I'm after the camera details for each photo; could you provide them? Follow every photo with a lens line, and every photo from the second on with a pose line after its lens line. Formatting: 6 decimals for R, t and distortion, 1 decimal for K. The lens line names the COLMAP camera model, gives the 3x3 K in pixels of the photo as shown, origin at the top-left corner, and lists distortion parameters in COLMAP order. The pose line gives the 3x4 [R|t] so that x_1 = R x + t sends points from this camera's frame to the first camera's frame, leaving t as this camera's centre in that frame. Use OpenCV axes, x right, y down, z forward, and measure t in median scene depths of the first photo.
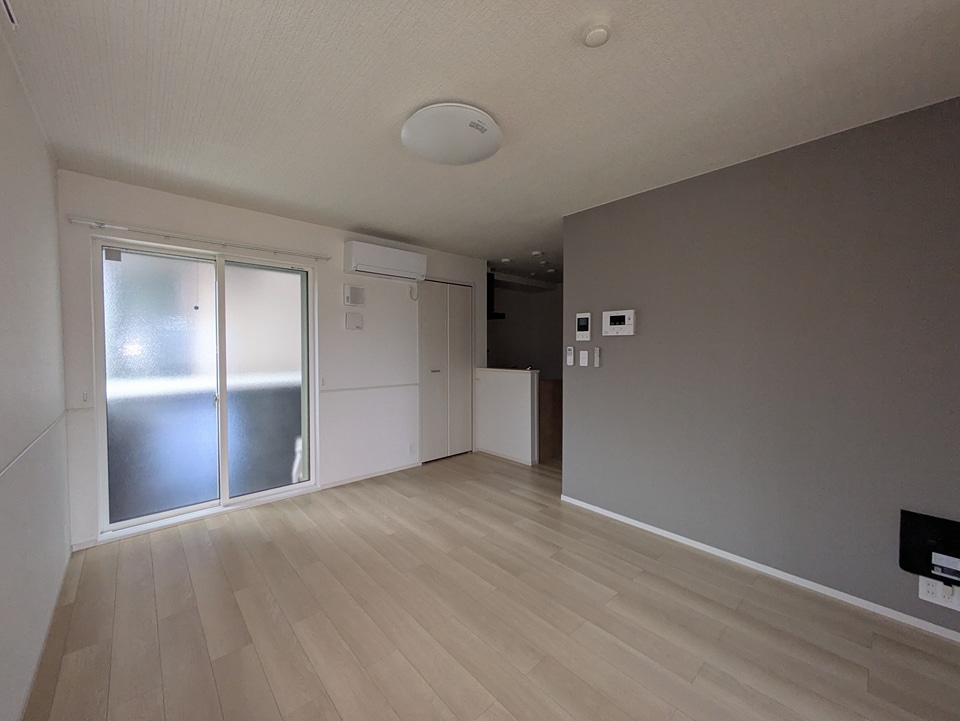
lens RADIAL K [[379.2, 0, 481.2], [0, 379.2, 358.6], [0, 0, 1]] dist [0.001354, 0.000270]
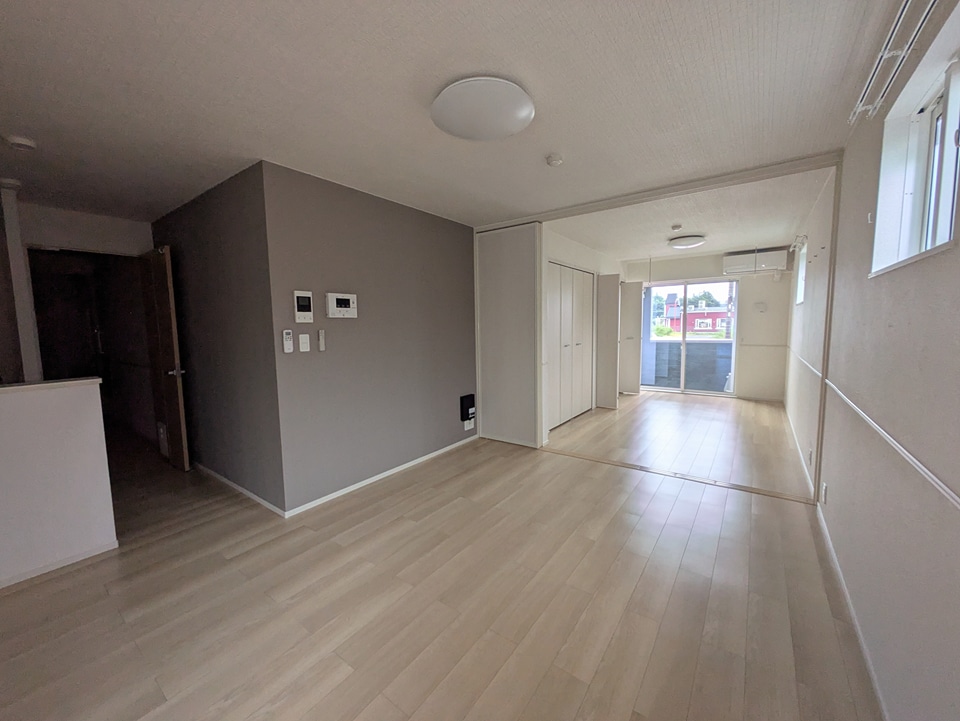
lens RADIAL K [[379.2, 0, 481.2], [0, 379.2, 358.6], [0, 0, 1]] dist [0.001354, 0.000270]
pose [[-0.194614, -0.089594, 0.976779, -0.689752], [0.045843, 0.993901, 0.100299, -0.034476], [-0.979808, 0.064298, -0.189320, 0.781832]]
